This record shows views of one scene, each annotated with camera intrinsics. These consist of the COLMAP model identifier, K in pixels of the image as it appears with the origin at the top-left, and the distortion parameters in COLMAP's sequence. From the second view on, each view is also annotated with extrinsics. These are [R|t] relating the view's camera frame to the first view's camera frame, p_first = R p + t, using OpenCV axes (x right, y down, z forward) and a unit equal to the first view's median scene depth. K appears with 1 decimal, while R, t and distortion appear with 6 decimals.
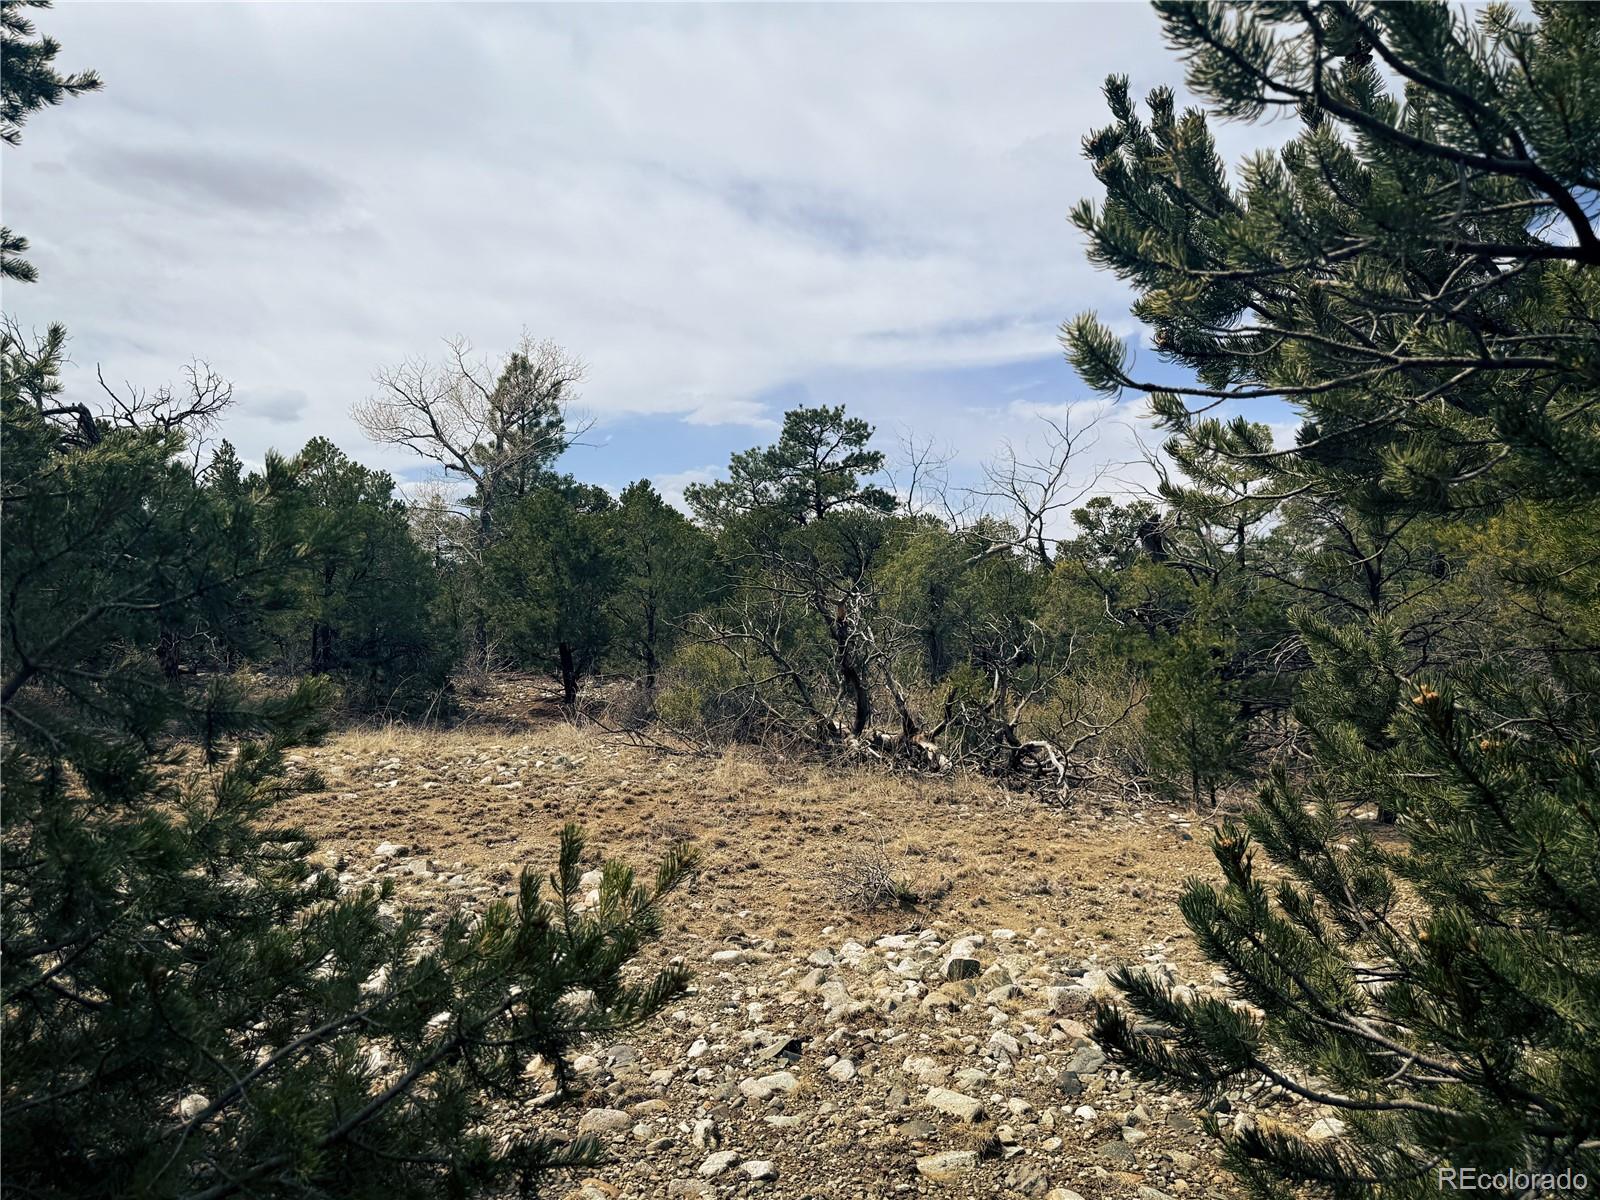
lens RADIAL K [[1174.6, 0, 800.0], [0, 1174.6, 600.0], [0, 0, 1]] dist [0.006475, 0.000515]
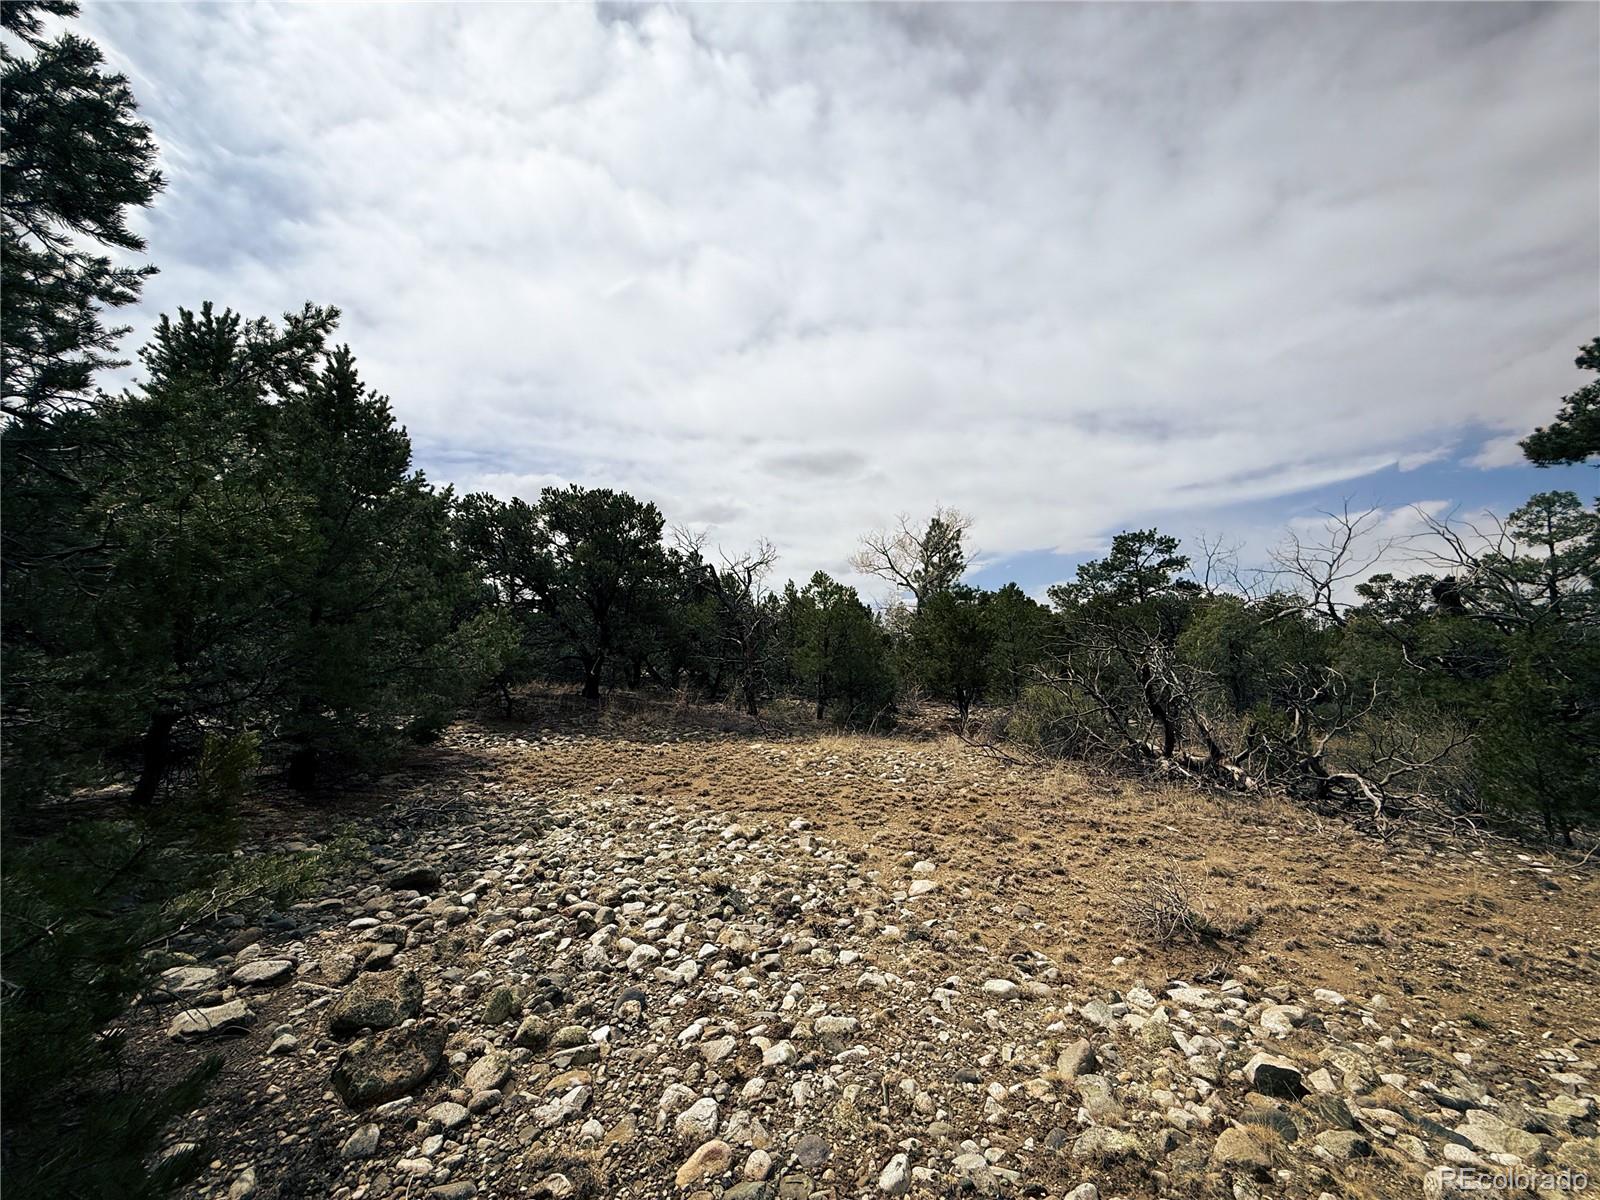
lens RADIAL K [[630.9, 0, 781.7], [0, 630.9, 597.0], [0, 0, 1]] dist [-0.014573, 0.000844]
pose [[0.869029, -0.063341, -0.490691, 0.030540], [0.014424, 0.994593, -0.102842, 0.003893], [0.494552, 0.082296, 0.865243, 0.177417]]
